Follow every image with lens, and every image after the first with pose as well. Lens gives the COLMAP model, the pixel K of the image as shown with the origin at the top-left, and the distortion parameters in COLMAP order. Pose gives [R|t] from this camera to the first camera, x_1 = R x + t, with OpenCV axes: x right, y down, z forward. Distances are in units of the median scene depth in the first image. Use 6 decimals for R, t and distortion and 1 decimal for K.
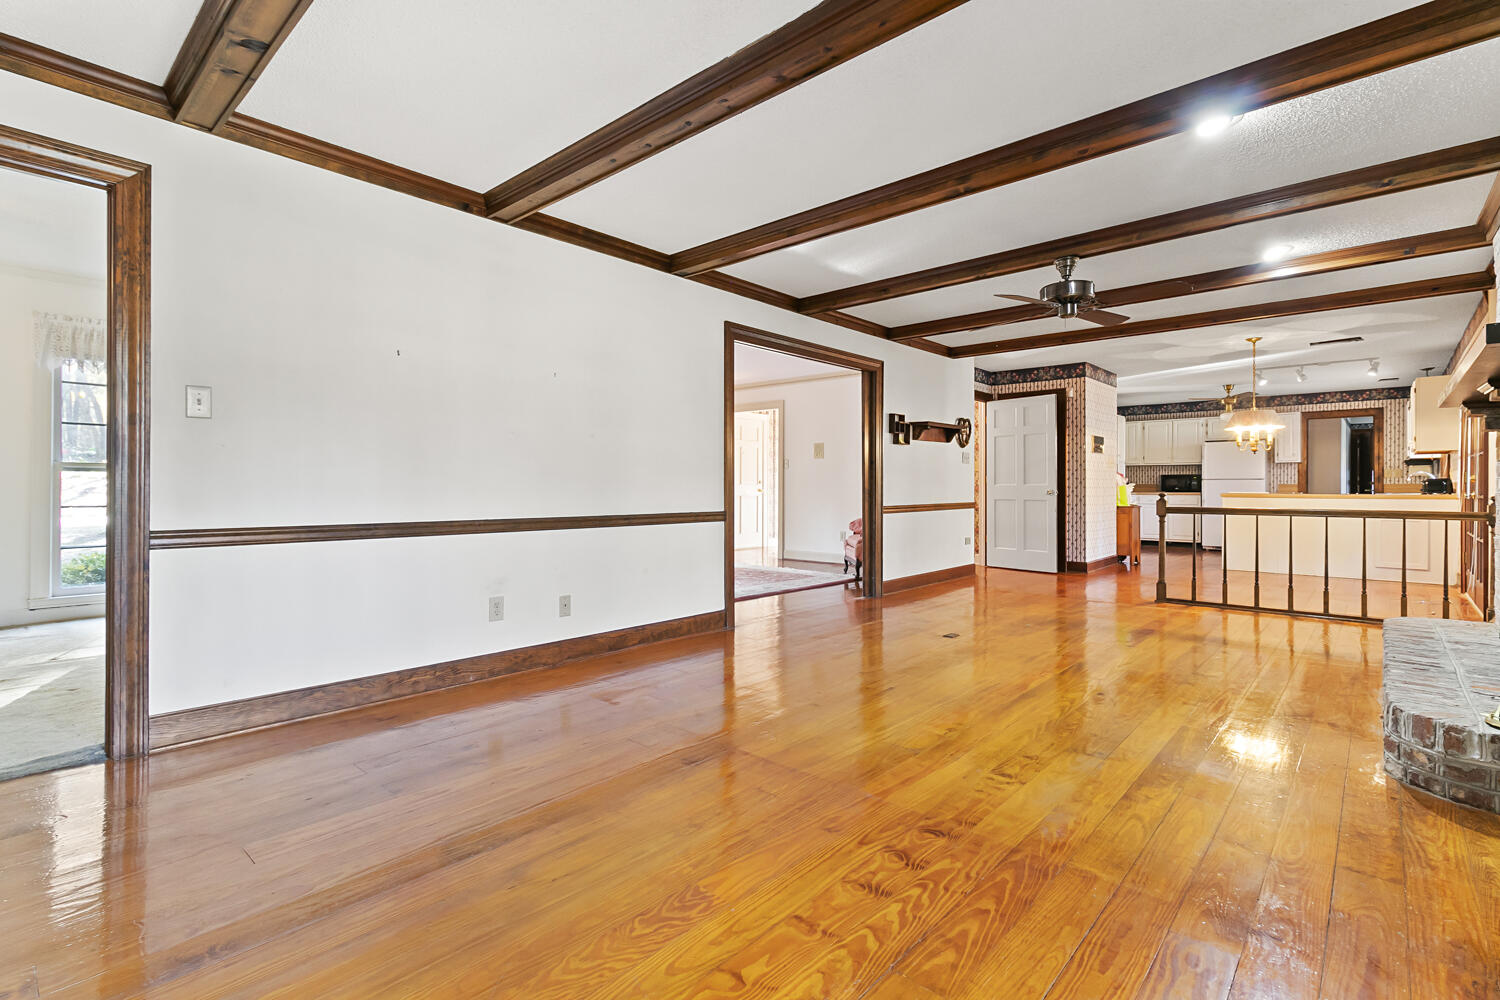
lens RADIAL K [[699.5, 0, 746.9], [0, 699.5, 498.2], [0, 0, 1]] dist [0.003187, -0.000736]
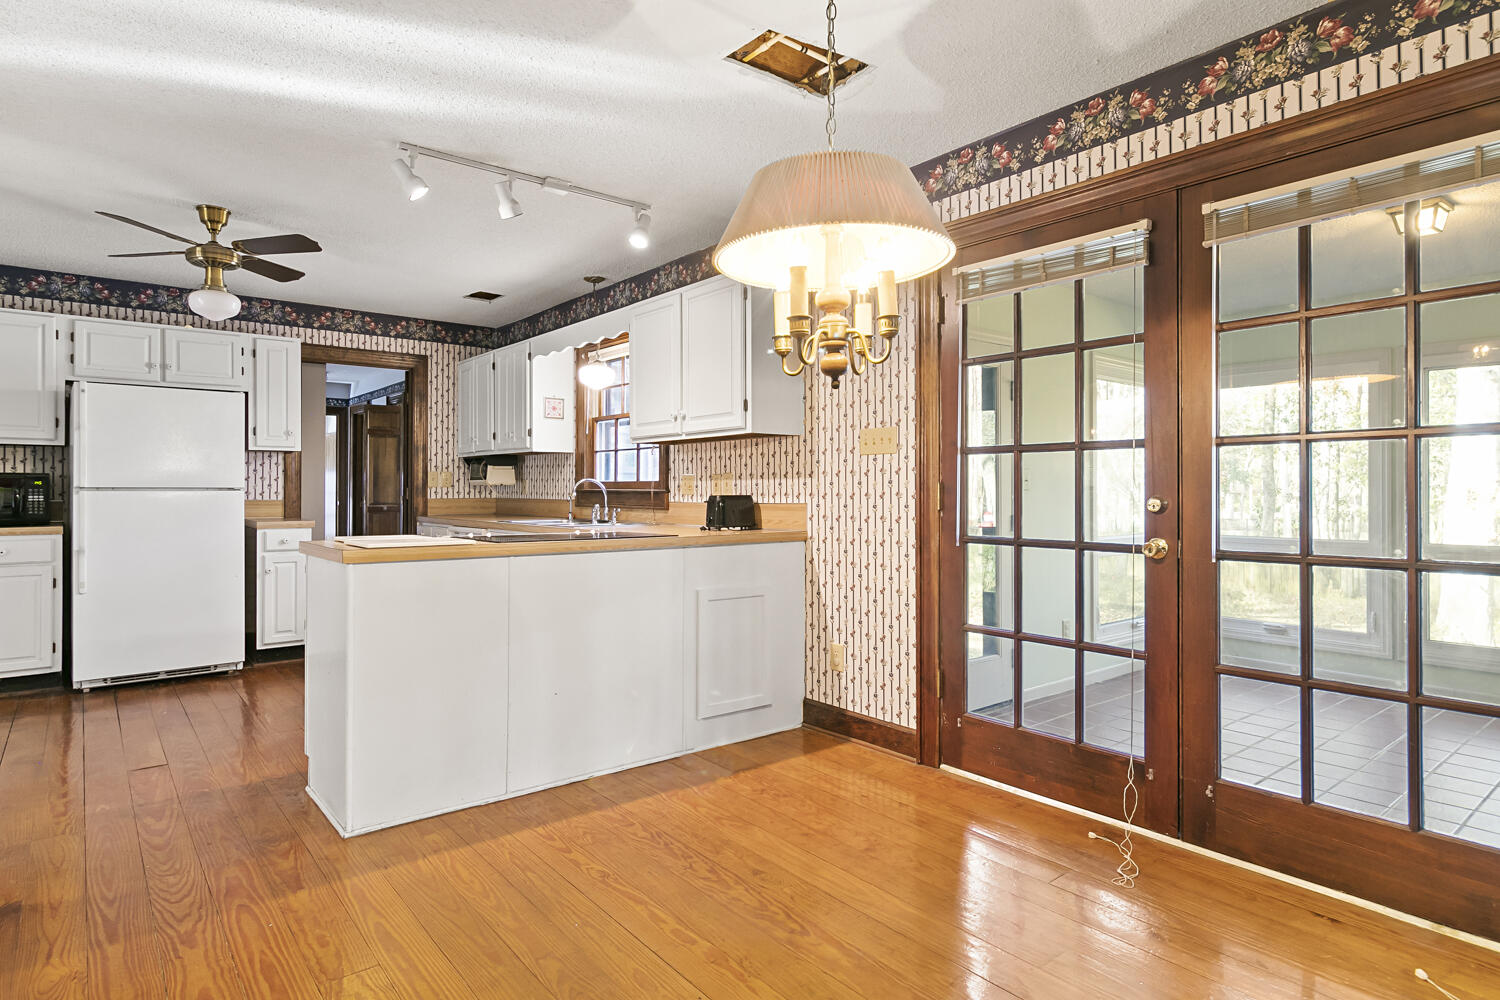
lens RADIAL K [[830.5, 0, 755.2], [0, 830.5, 487.4], [0, 0, 1]] dist [0.001624, 0.000624]
pose [[0.145661, 0.003603, 0.989328, 0.317870], [0.012927, 0.999901, -0.005545, -0.022846], [-0.989250, 0.013597, 0.145600, 0.656105]]
